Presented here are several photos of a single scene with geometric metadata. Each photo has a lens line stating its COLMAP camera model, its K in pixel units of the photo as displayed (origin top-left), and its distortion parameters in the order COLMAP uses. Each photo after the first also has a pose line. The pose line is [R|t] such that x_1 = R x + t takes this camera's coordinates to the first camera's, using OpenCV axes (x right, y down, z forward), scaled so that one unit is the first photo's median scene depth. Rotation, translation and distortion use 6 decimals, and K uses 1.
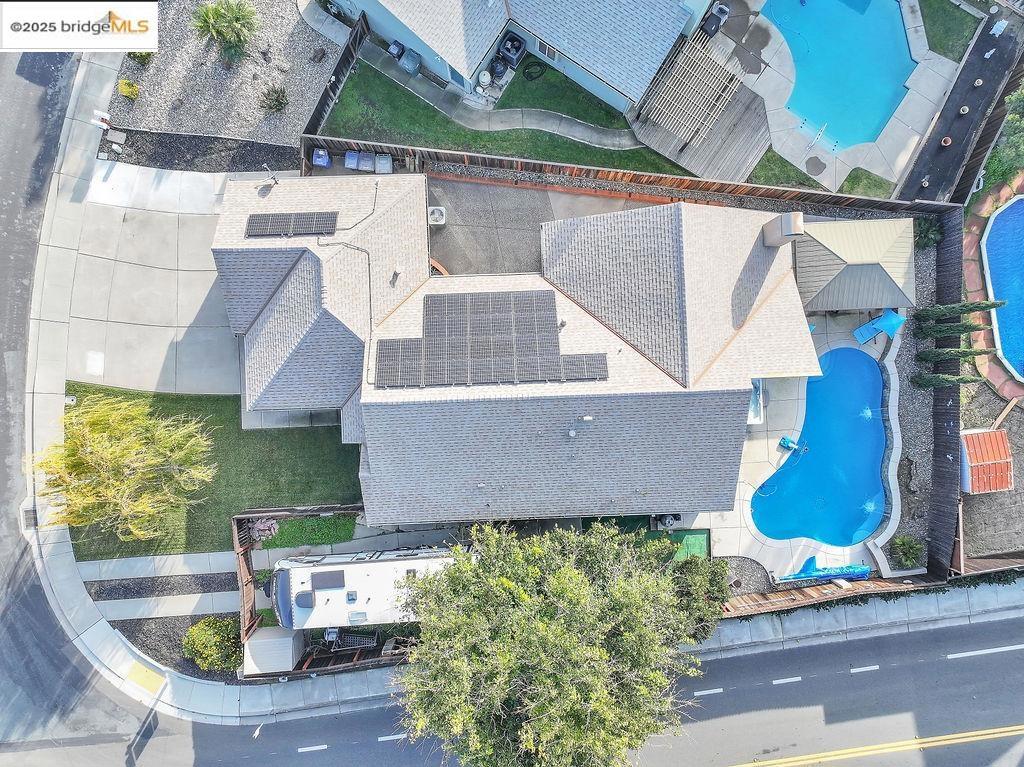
lens RADIAL K [[738.2, 0, 516.4], [0, 738.2, 379.5], [0, 0, 1]] dist [0.000842, 0.015396]
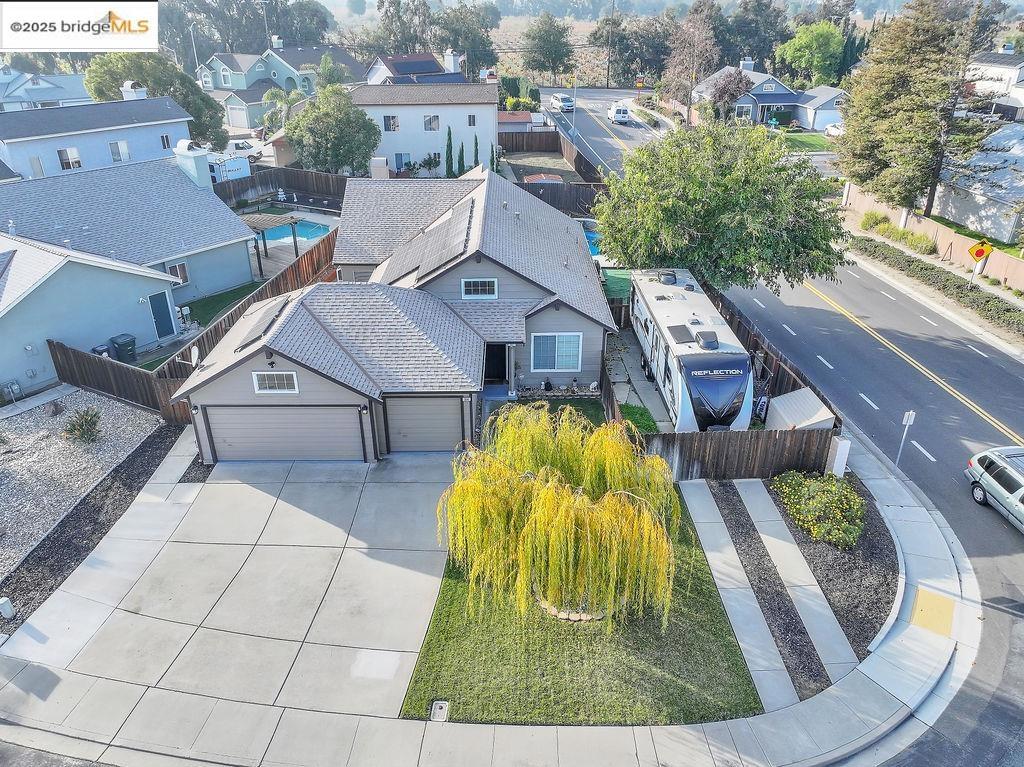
lens RADIAL K [[738.2, 0, 516.8], [0, 738.2, 378.2], [0, 0, 1]] dist [0.000842, 0.015396]
pose [[0.026083, -0.468010, 0.883338, -0.939547], [0.999648, 0.016530, -0.020759, 0.086381], [-0.004886, 0.883569, 0.468276, 0.572172]]
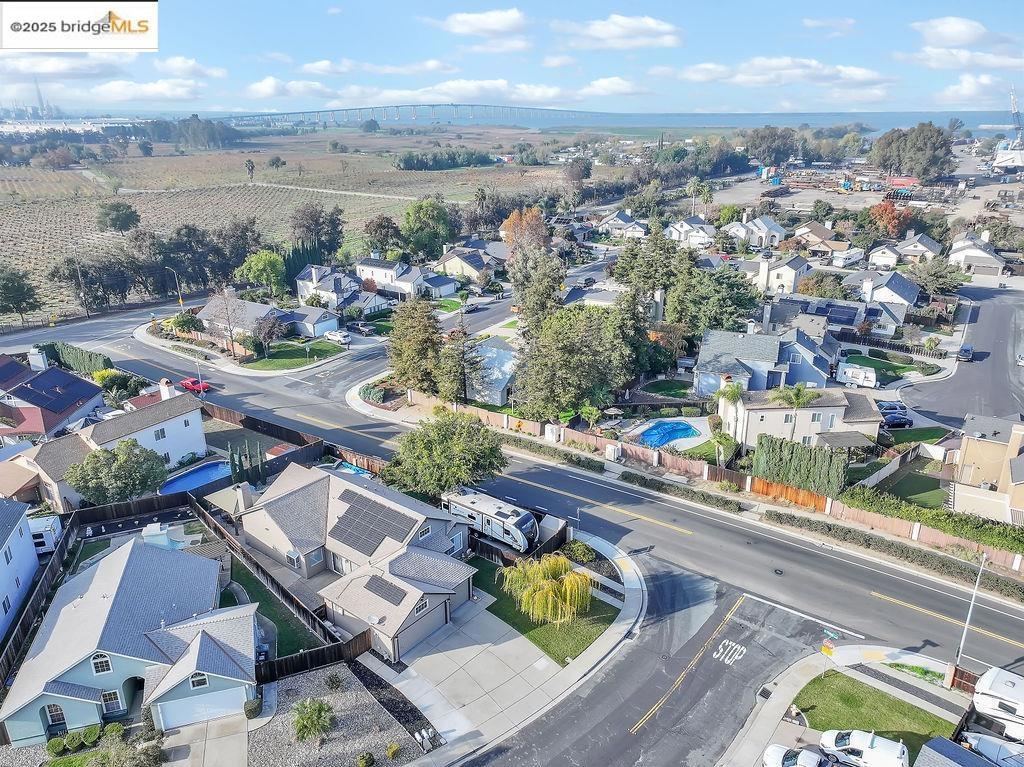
lens RADIAL K [[738.2, 0, 513.6], [0, 738.2, 383.6], [0, 0, 1]] dist [0.000842, 0.015396]
pose [[-0.761328, -0.239564, 0.602486, -1.330522], [0.648296, -0.267468, 0.712863, -1.022061], [-0.009631, 0.933311, 0.358939, -0.119911]]
